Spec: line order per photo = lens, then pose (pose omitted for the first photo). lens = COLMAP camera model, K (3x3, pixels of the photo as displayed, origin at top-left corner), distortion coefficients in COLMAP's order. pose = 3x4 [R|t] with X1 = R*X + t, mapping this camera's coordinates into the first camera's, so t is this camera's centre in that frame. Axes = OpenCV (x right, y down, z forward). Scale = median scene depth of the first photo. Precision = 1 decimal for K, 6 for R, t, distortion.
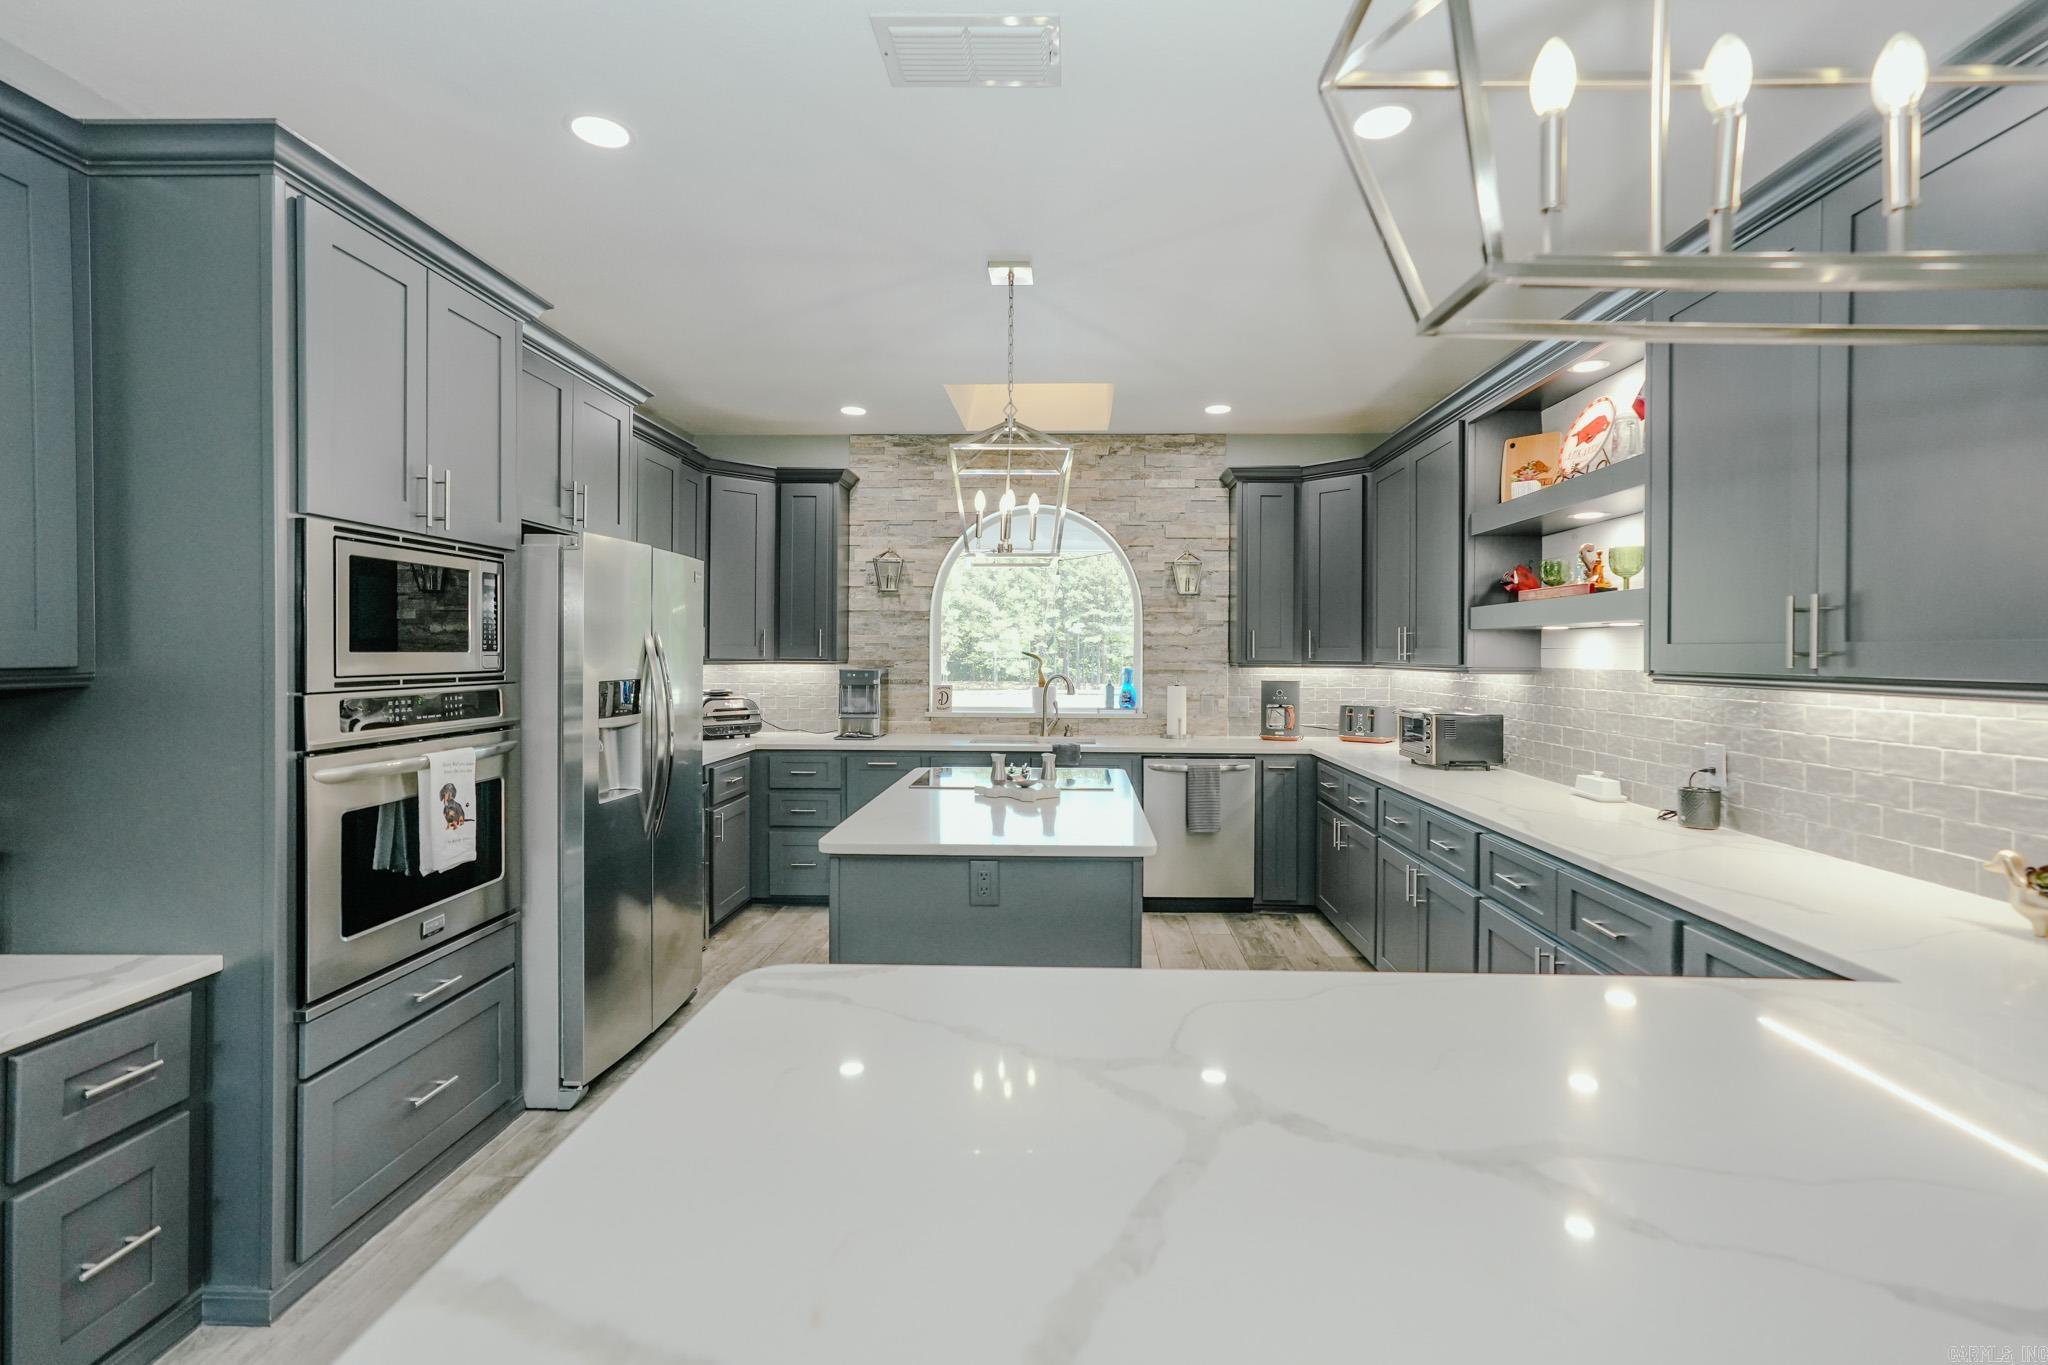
lens RADIAL K [[937.7, 0, 1037.0], [0, 937.7, 658.2], [0, 0, 1]] dist [-0.019763, 0.017556]
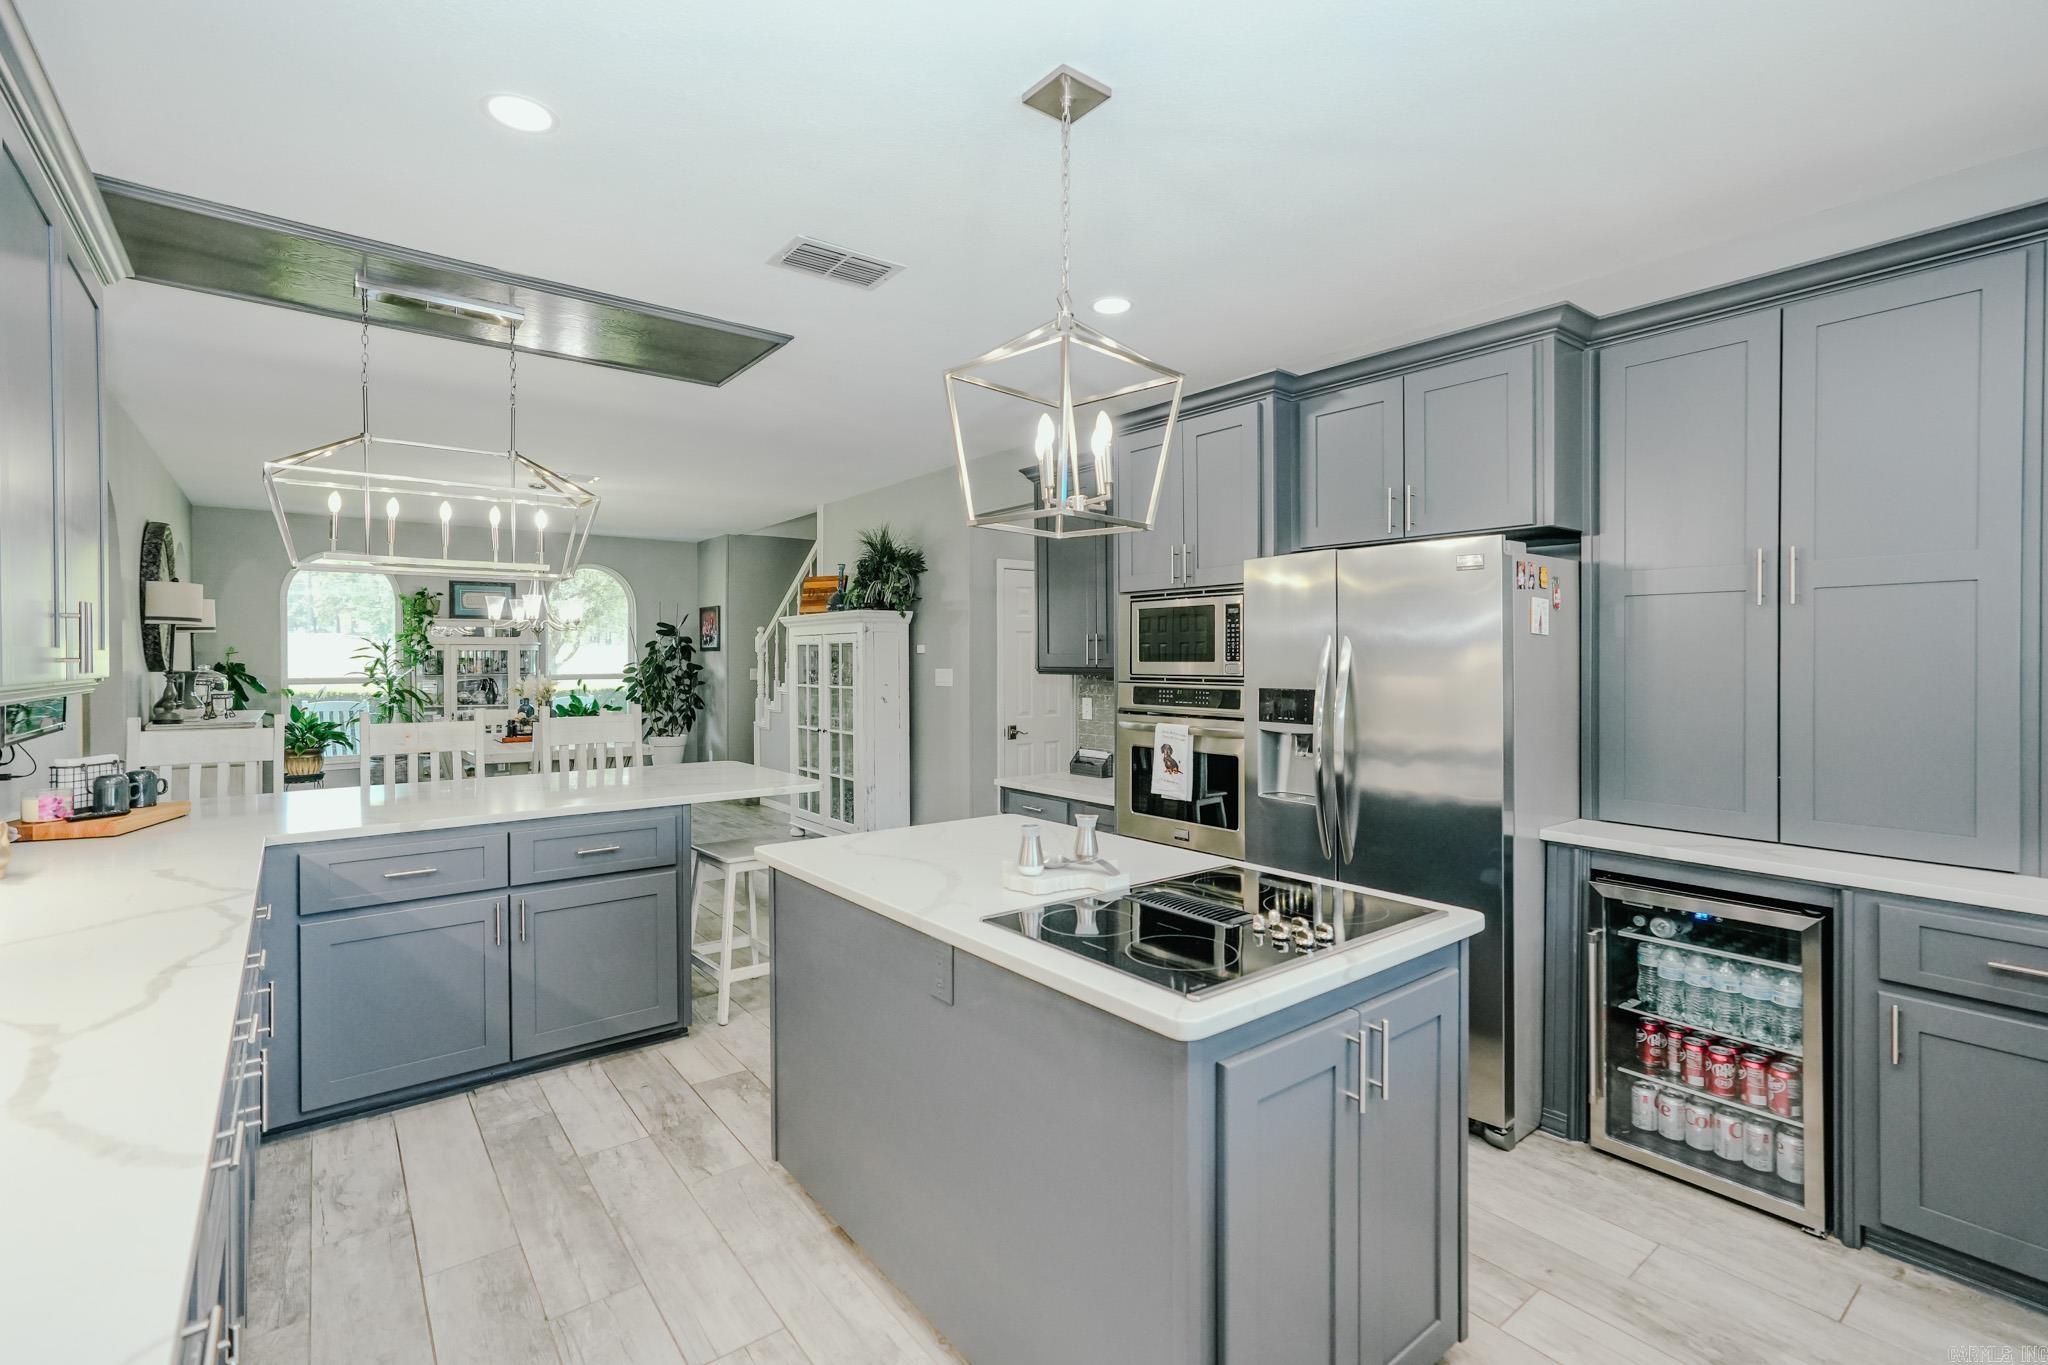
lens RADIAL K [[937.7, 0, 1037.0], [0, 937.7, 658.2], [0, 0, 1]] dist [-0.019763, 0.017556]
pose [[-0.769306, -0.002611, -0.638875, 0.245944], [-0.006301, 0.999974, 0.003500, -0.007165], [0.638850, 0.006718, -0.769302, 0.912189]]
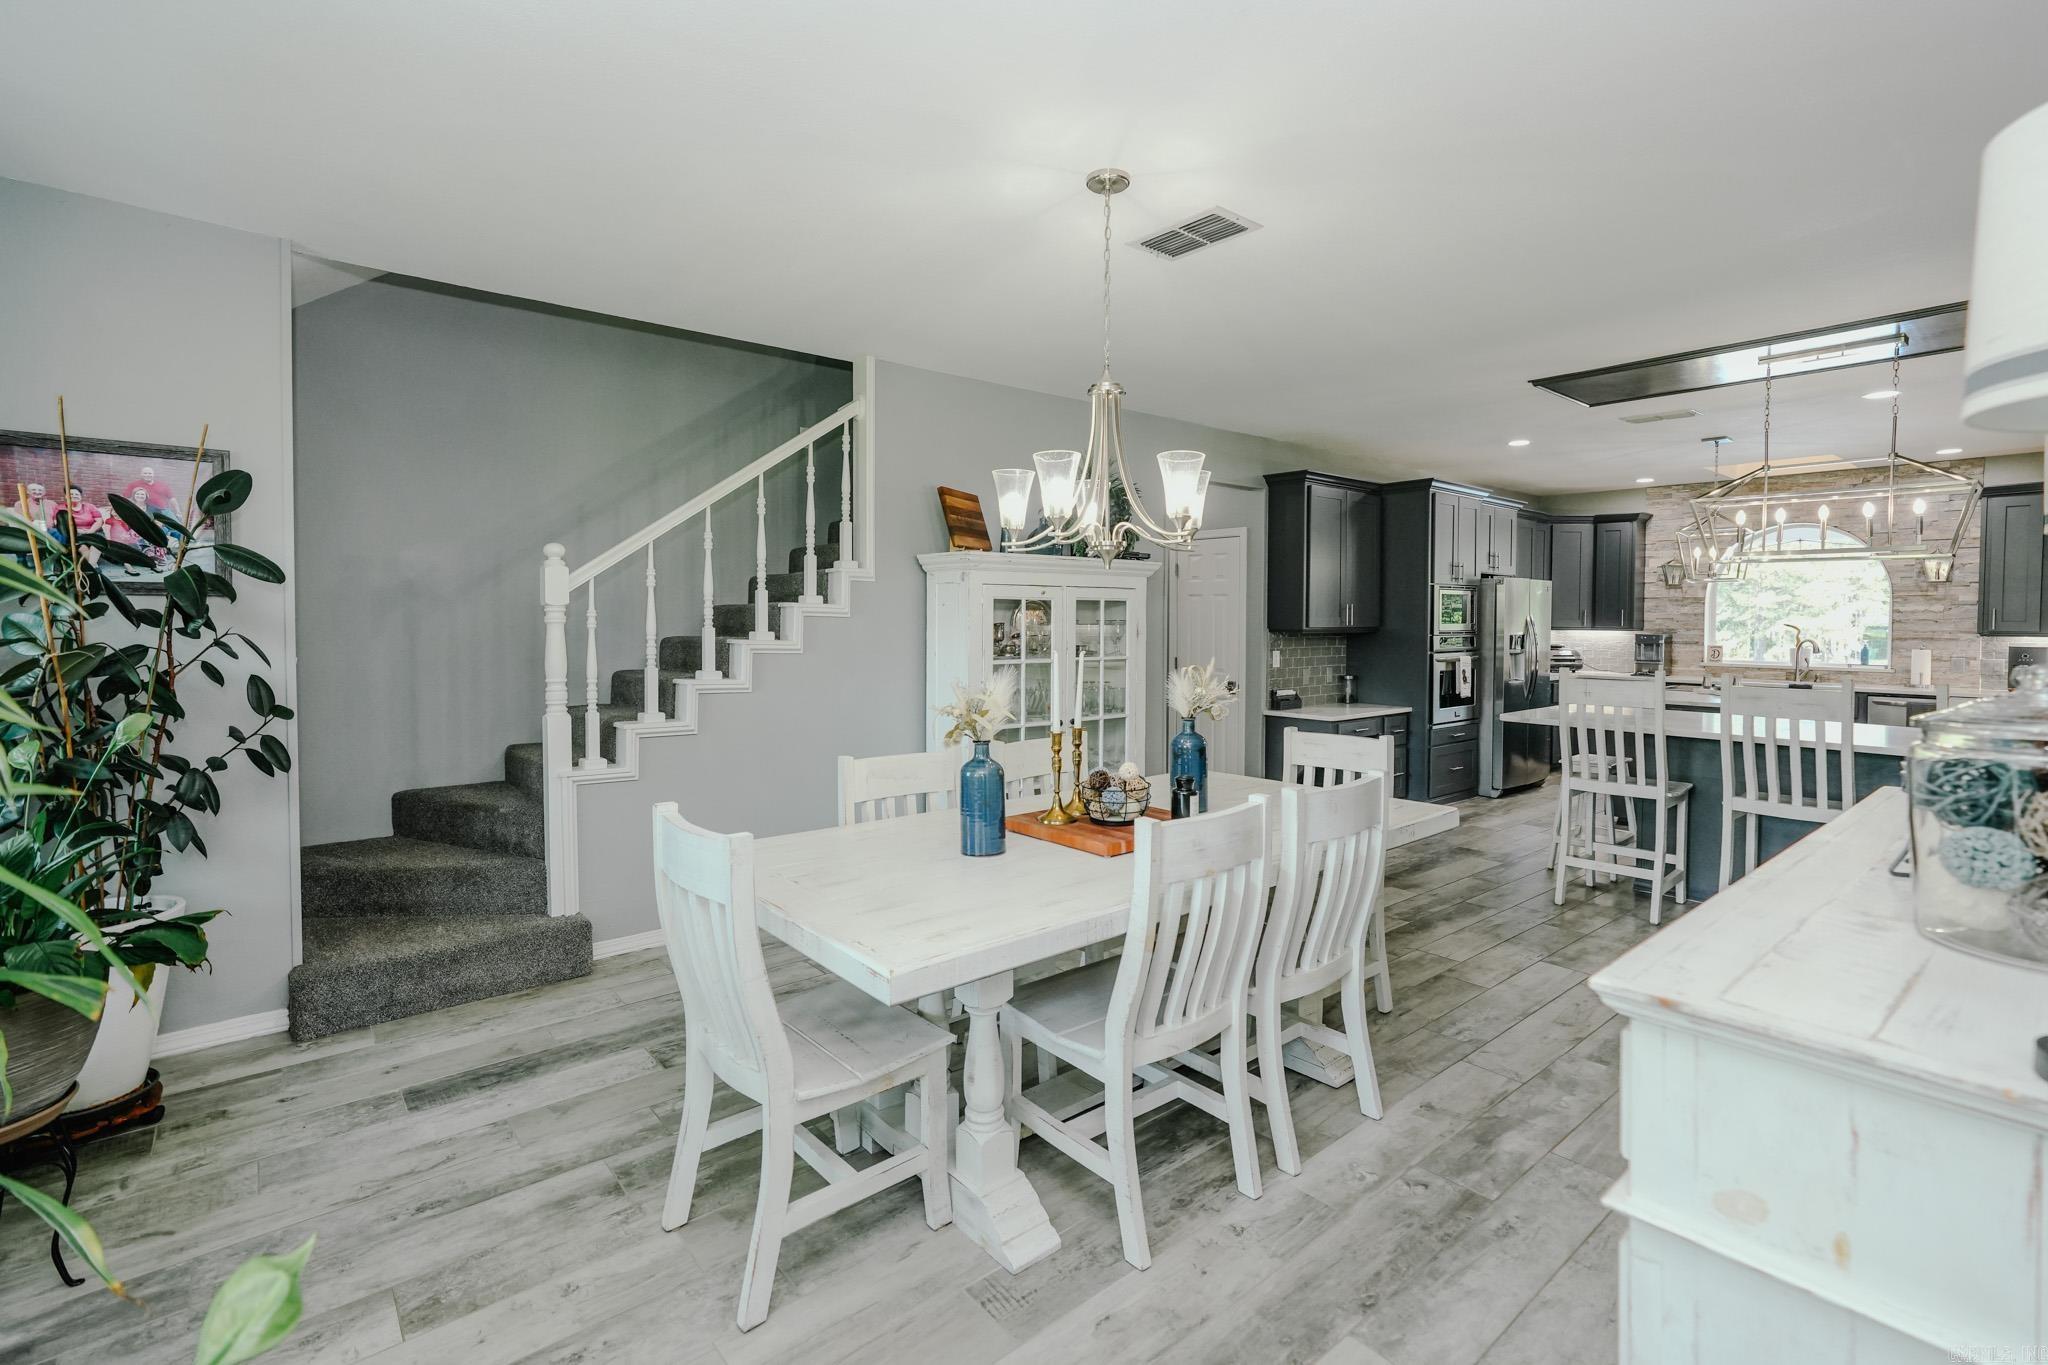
lens RADIAL K [[918.5, 0, 1029.0], [0, 918.5, 632.6], [0, 0, 1]] dist [-0.000535, 0.000517]
pose [[0.670782, 0.012760, -0.741545, 0.280773], [-0.004304, 0.999902, 0.013312, -0.007546], [0.741642, -0.005737, 0.670772, -0.906914]]
